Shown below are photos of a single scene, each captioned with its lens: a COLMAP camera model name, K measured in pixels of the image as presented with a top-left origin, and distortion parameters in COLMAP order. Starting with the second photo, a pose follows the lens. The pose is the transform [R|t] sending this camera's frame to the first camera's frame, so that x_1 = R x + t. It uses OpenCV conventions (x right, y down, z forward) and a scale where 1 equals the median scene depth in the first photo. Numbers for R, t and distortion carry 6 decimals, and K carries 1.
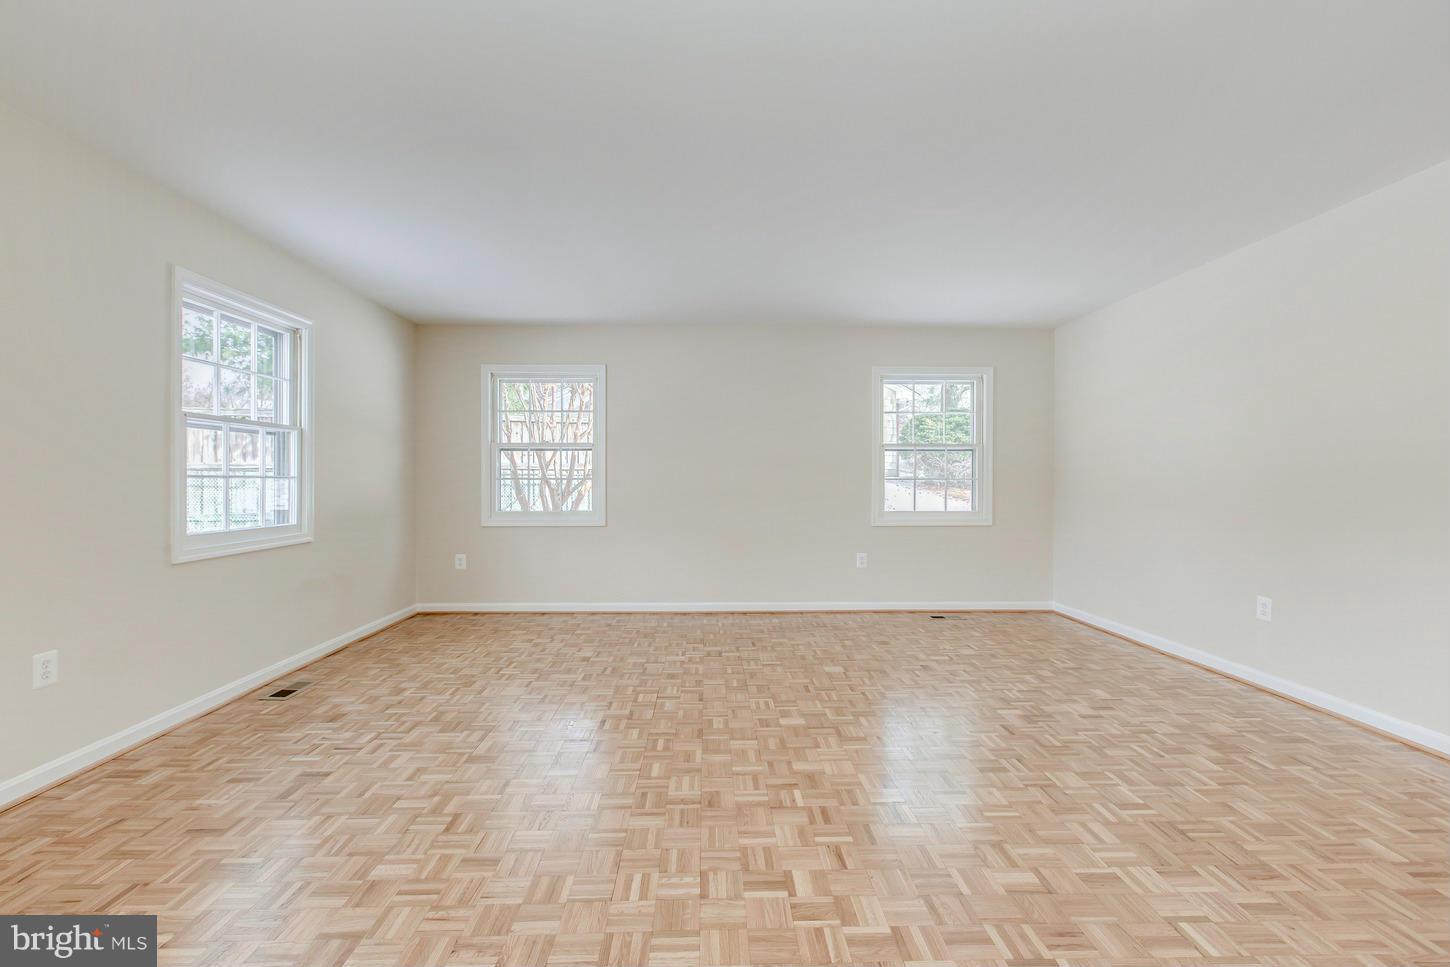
lens RADIAL K [[642.7, 0, 718.7], [0, 642.7, 480.2], [0, 0, 1]] dist [-0.000012, -0.000094]
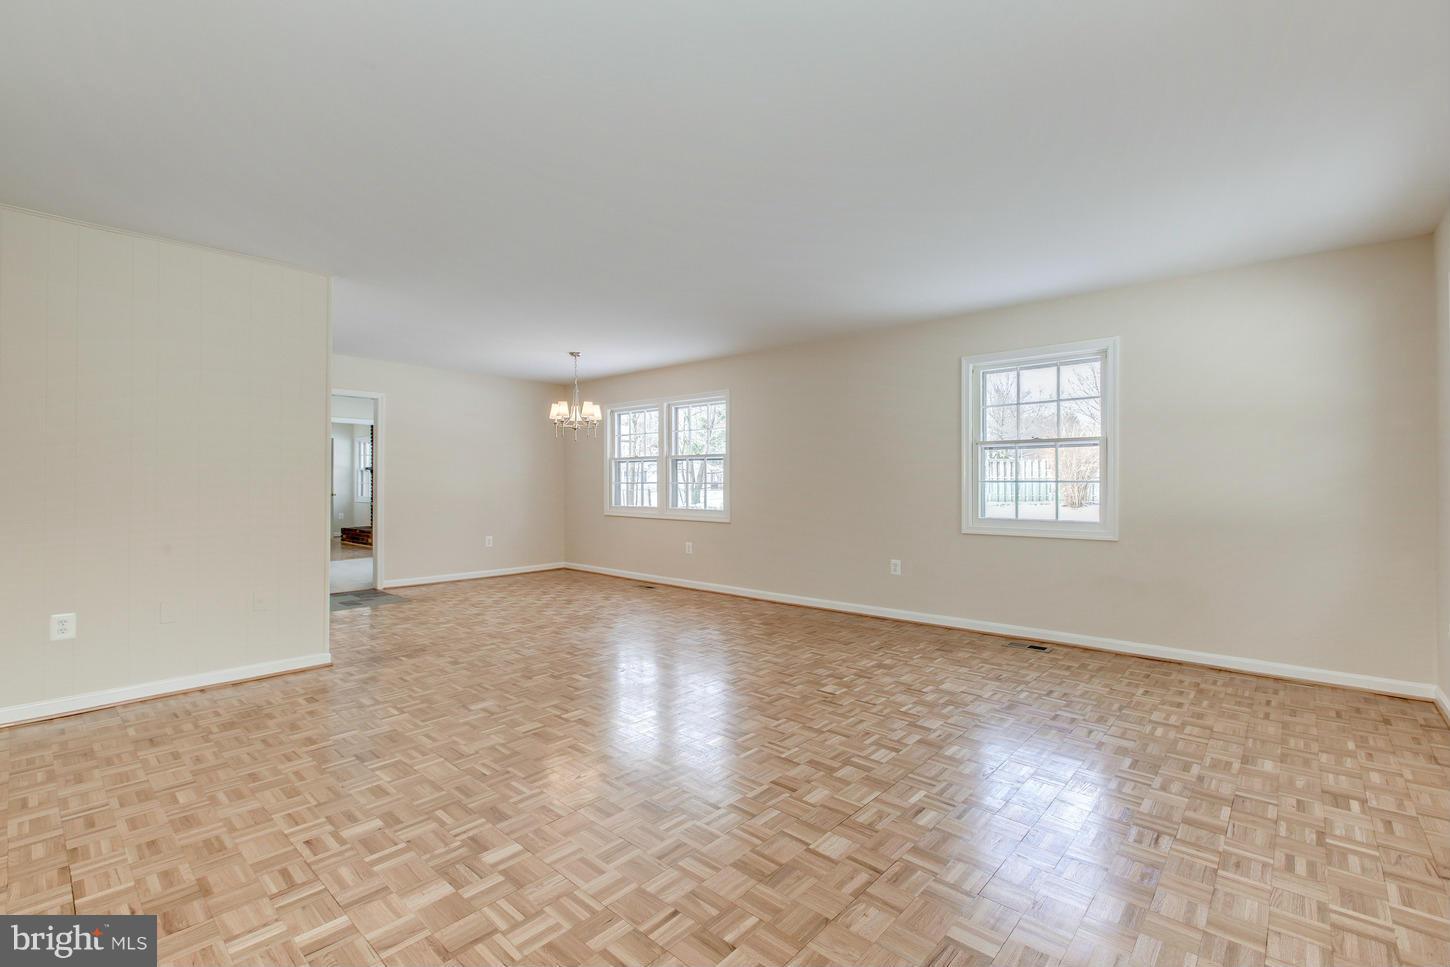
lens RADIAL K [[642.7, 0, 729.6], [0, 642.7, 482.5], [0, 0, 1]] dist [-0.000012, -0.000094]
pose [[-0.677395, -0.000724, -0.735619, 0.773406], [-0.000613, 1.000000, -0.000419, -0.003031], [0.735619, 0.000167, -0.677395, 1.605339]]
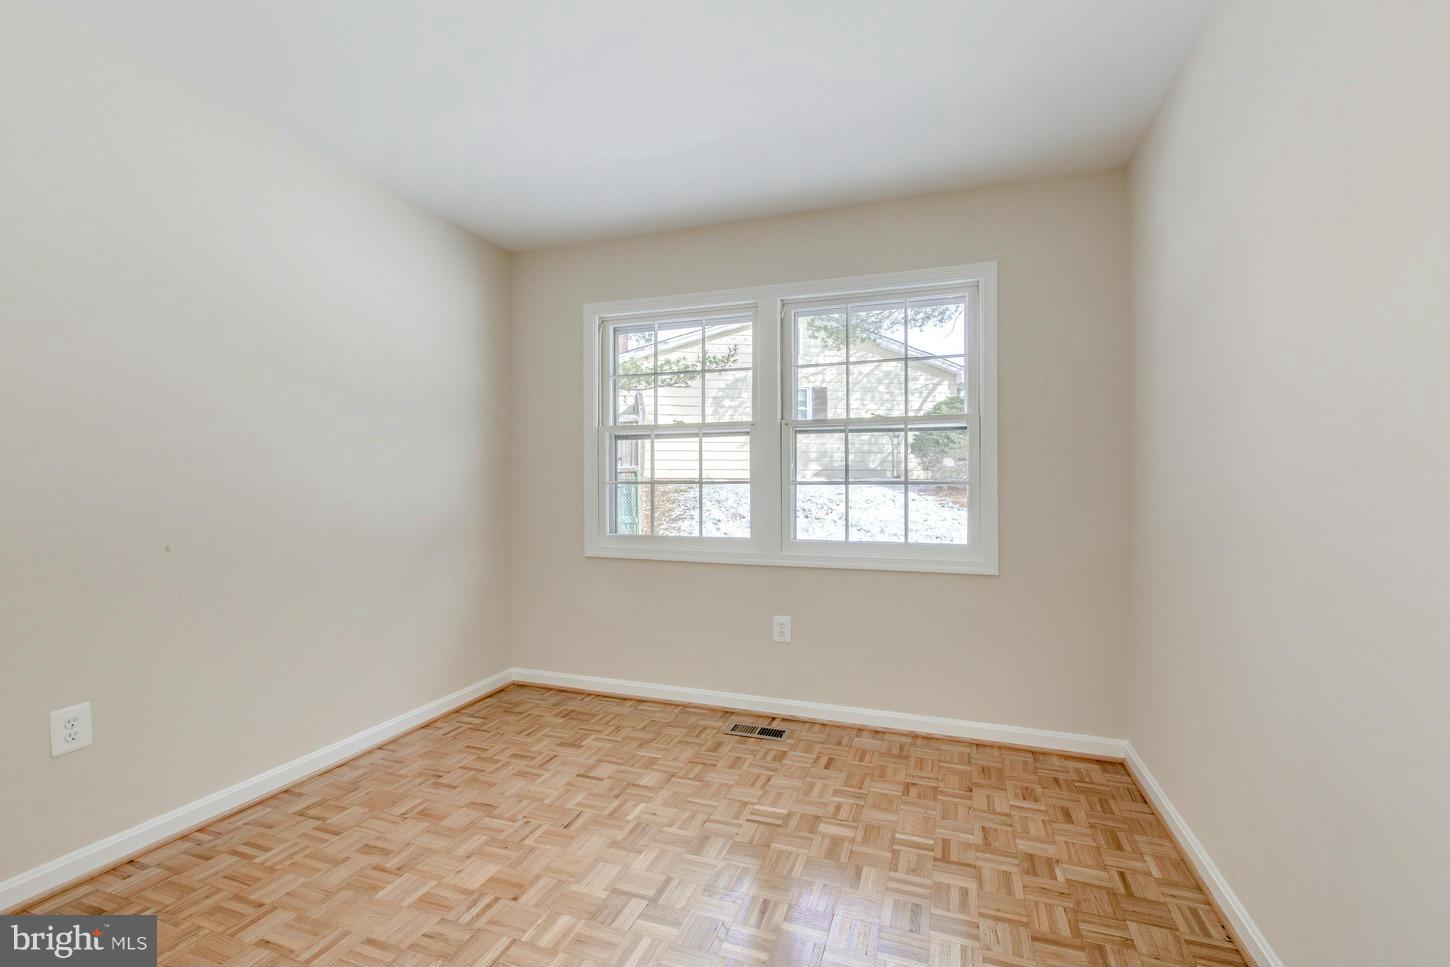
lens RADIAL K [[550.7, 0, 730.6], [0, 550.7, 480.6], [0, 0, 1]] dist [-0.000816, -0.000036]
pose [[-0.313861, -0.004813, -0.949457, 0.370050], [-0.001044, 0.999988, -0.004724, -0.002424], [0.949468, -0.000491, -0.313862, 0.735906]]
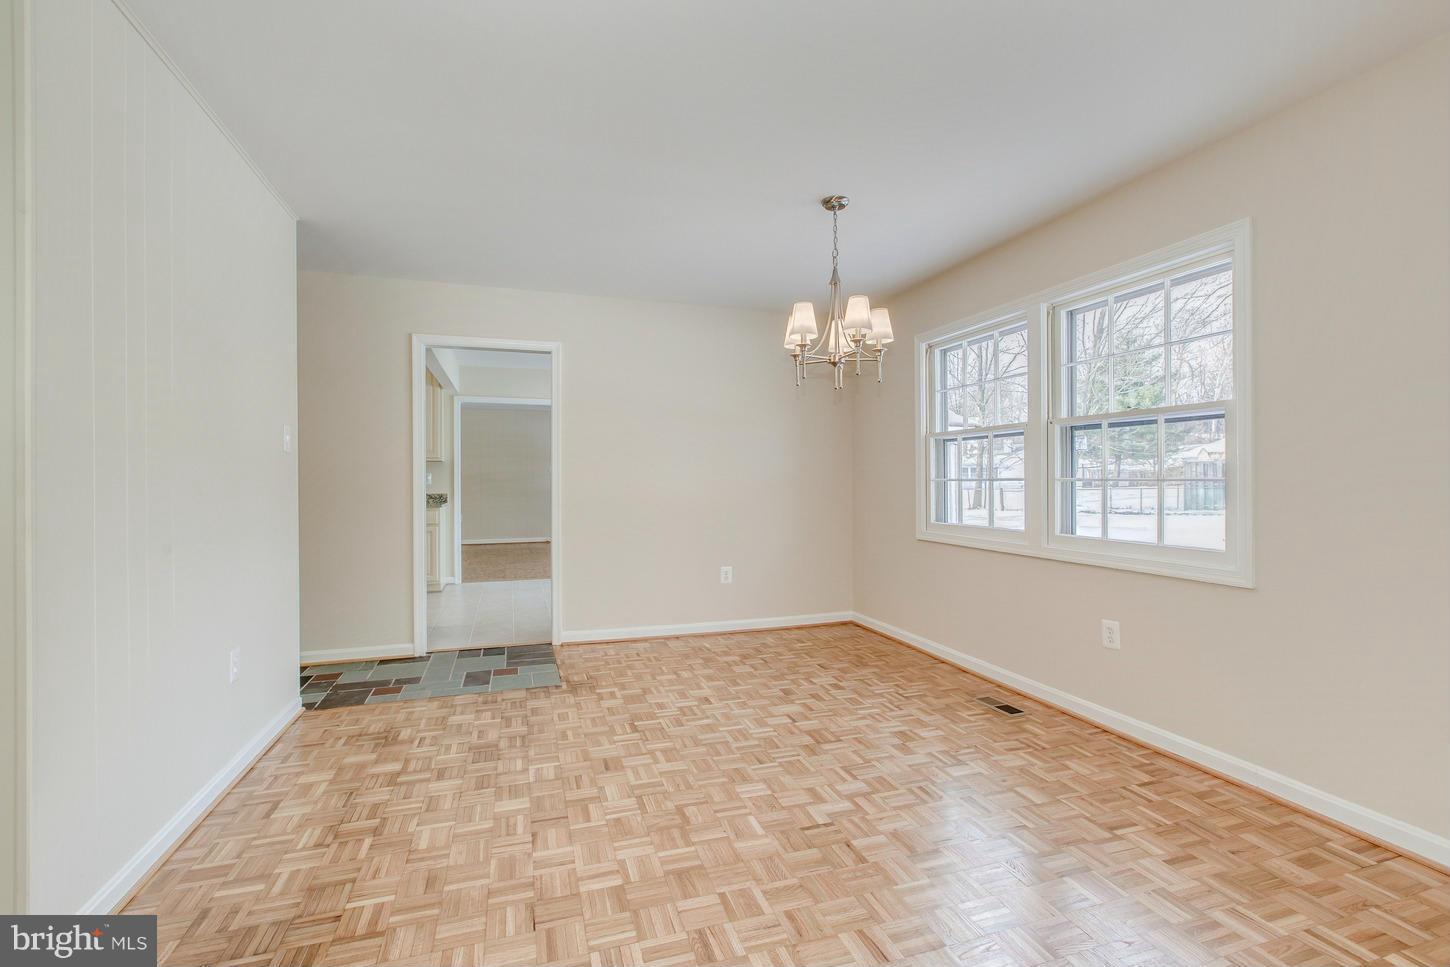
lens RADIAL K [[642.7, 0, 724.4], [0, 642.7, 482.8], [0, 0, 1]] dist [-0.000012, -0.000094]
pose [[-0.956055, 0.004342, -0.293156, 0.354619], [0.003668, 0.999989, 0.002849, -0.002408], [0.293165, 0.001649, -0.956060, 1.101036]]
